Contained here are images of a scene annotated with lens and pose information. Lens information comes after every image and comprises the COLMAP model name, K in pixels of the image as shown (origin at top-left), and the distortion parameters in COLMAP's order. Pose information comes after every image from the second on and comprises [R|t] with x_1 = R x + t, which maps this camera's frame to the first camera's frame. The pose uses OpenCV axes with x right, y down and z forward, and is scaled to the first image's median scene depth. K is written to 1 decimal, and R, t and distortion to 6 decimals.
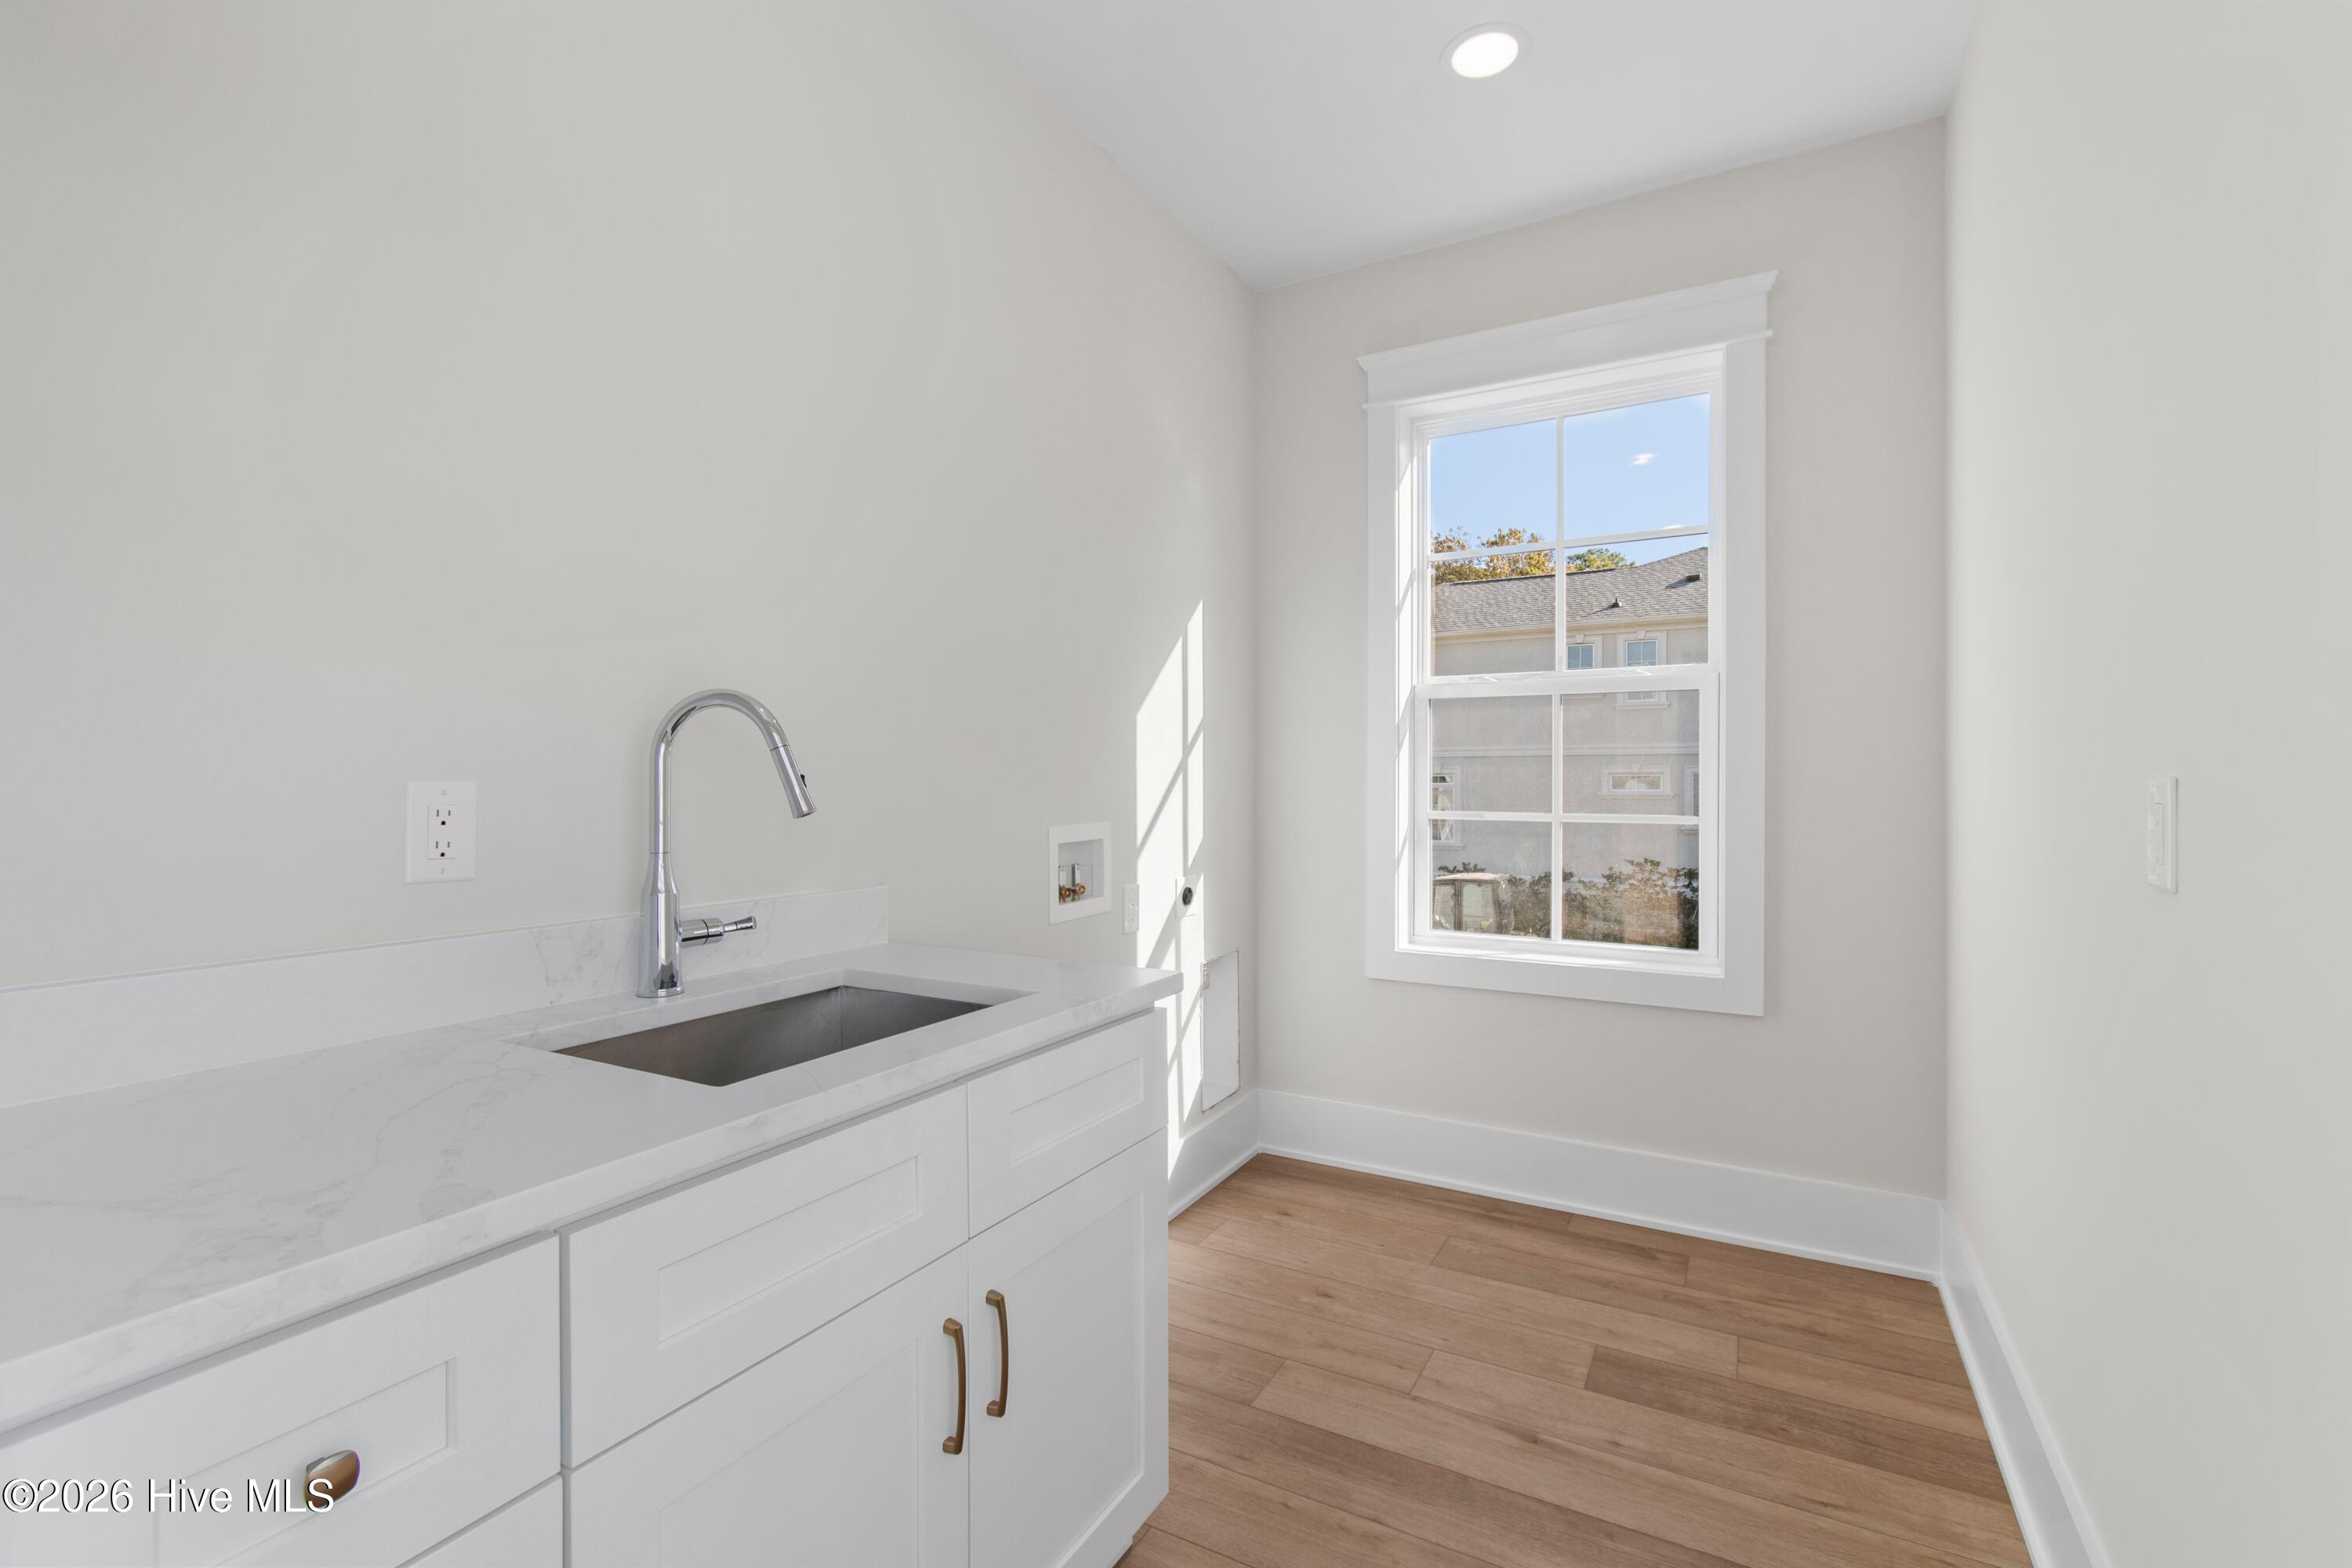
lens RADIAL K [[1052.9, 0, 1176.0], [0, 1052.9, 784.0], [0, 0, 1]] dist [0.002820, -0.000708]
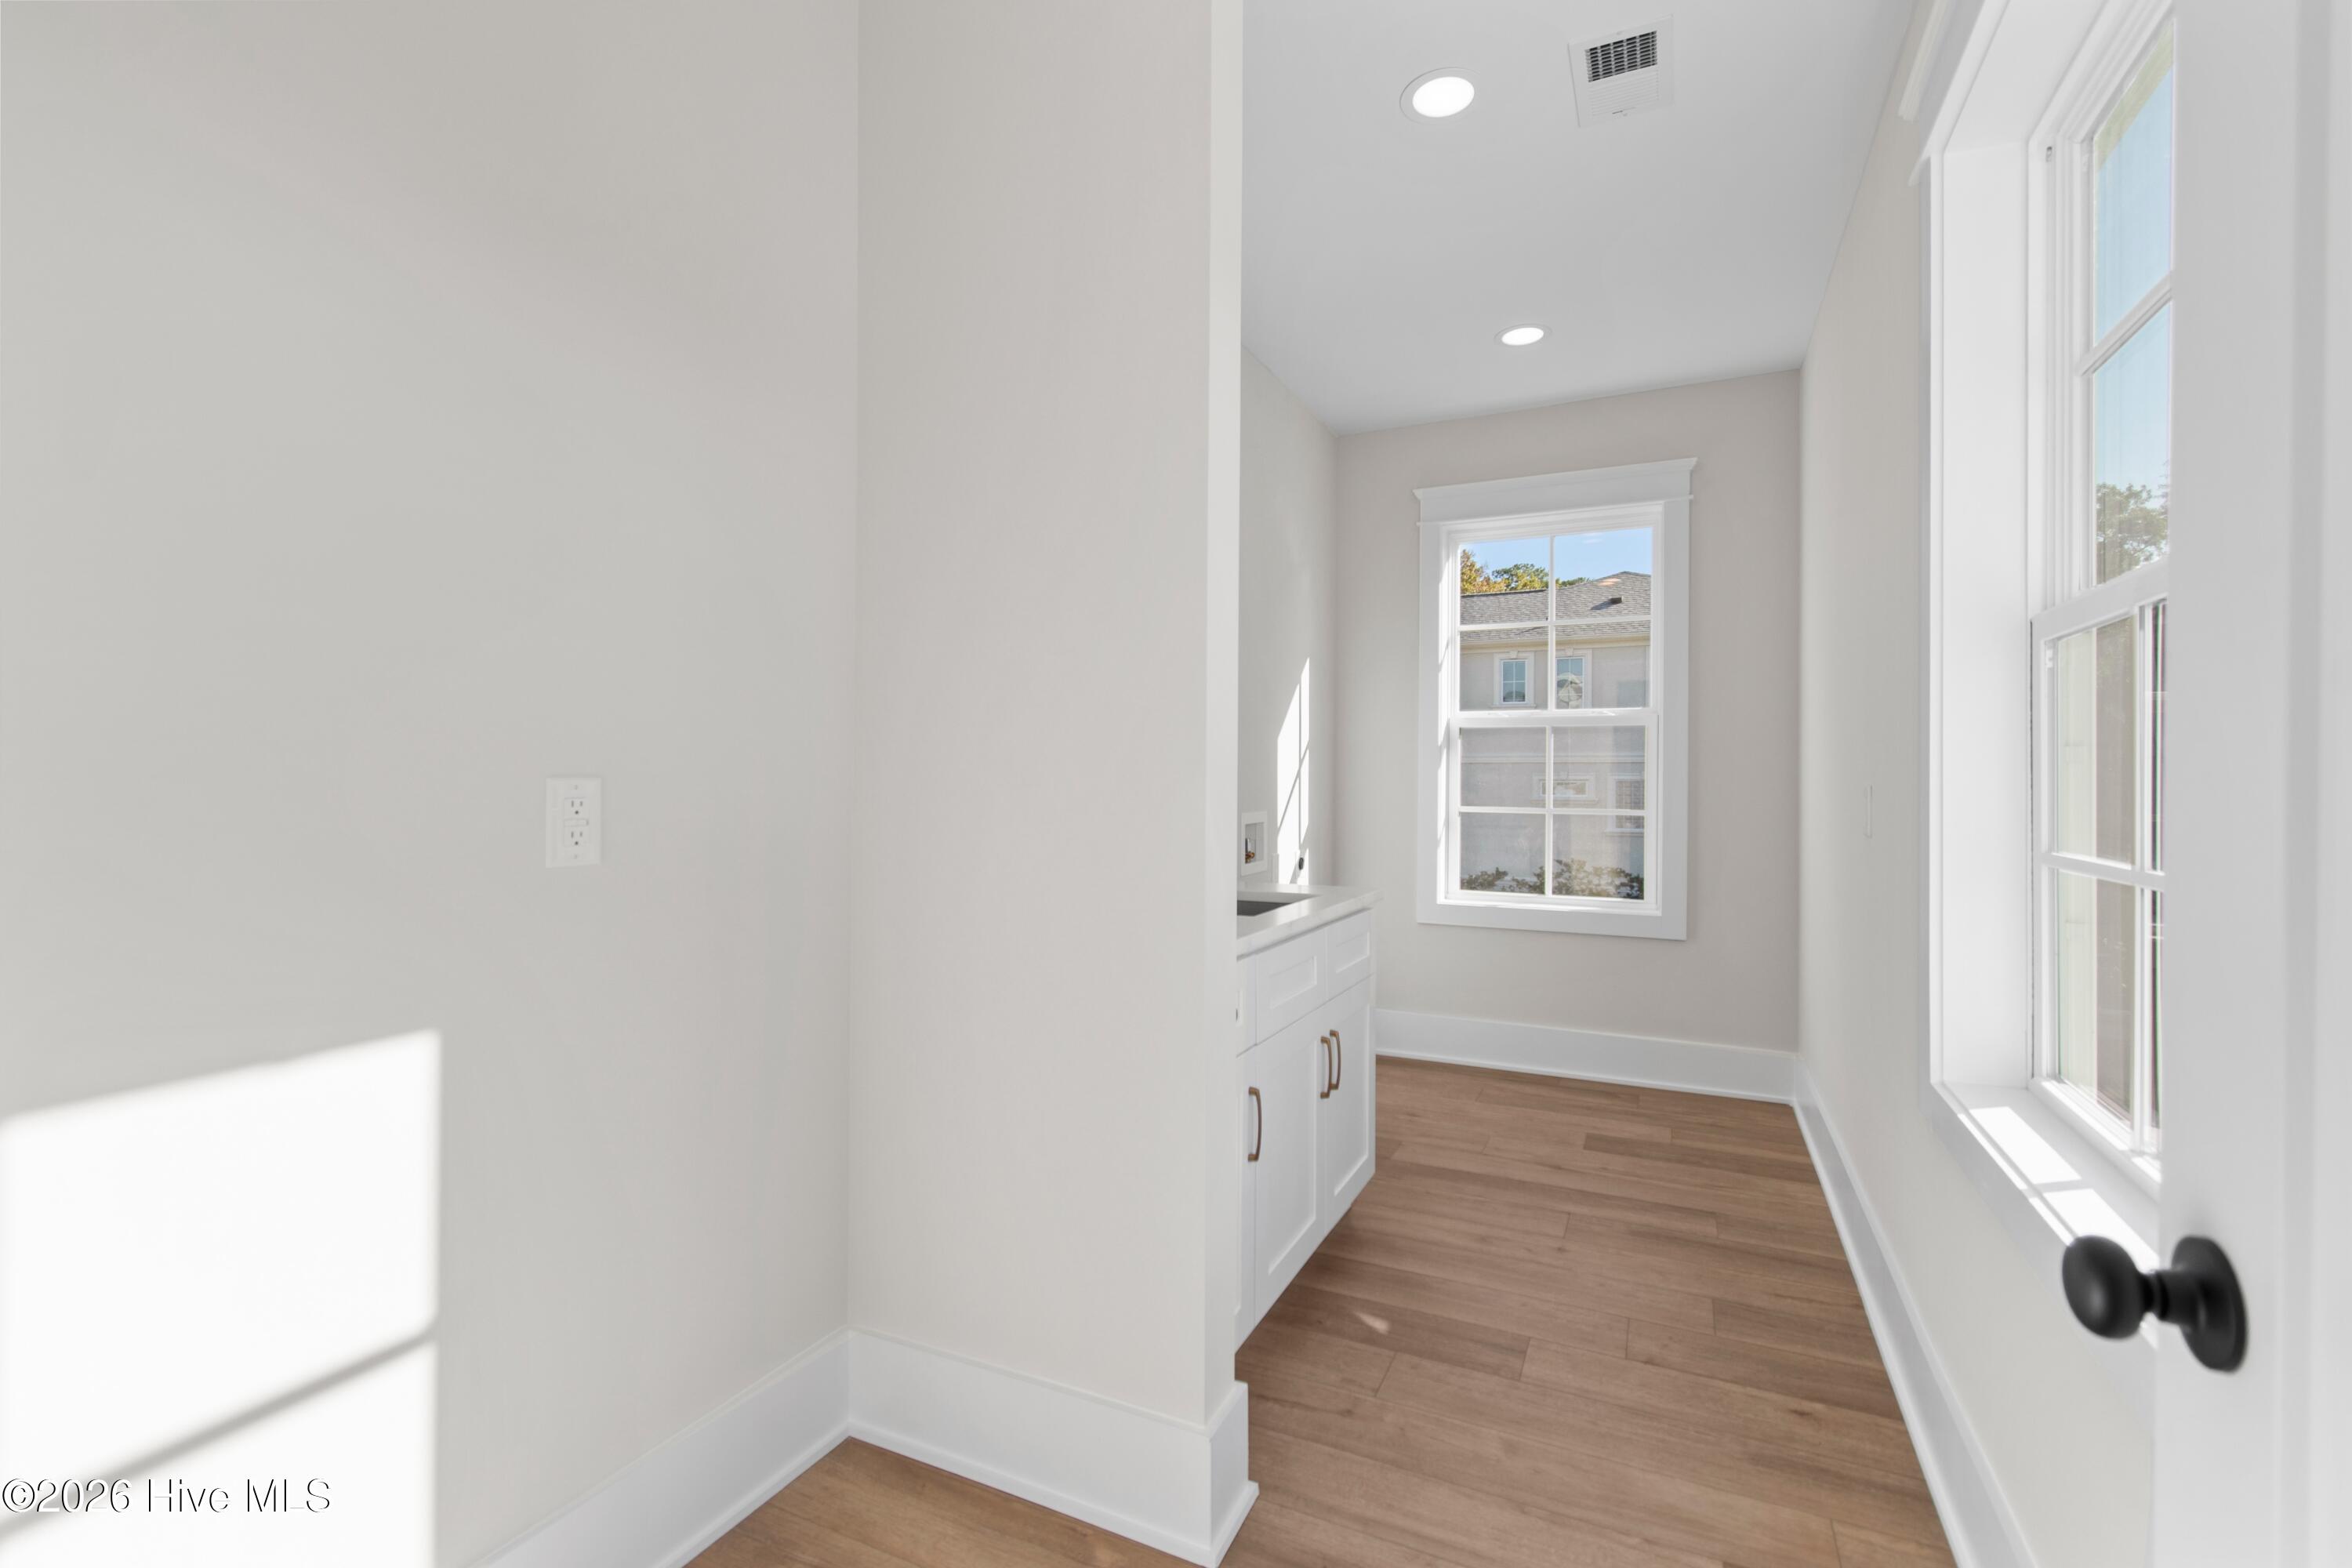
lens RADIAL K [[1069.5, 0, 1176.0], [0, 1069.5, 784.0], [0, 0, 1]] dist [0.015446, 0.000079]
pose [[0.997343, 0.006441, 0.072564, -0.299153], [-0.006182, 0.999974, -0.003795, 0.003860], [-0.072586, 0.003336, 0.997357, -0.508227]]
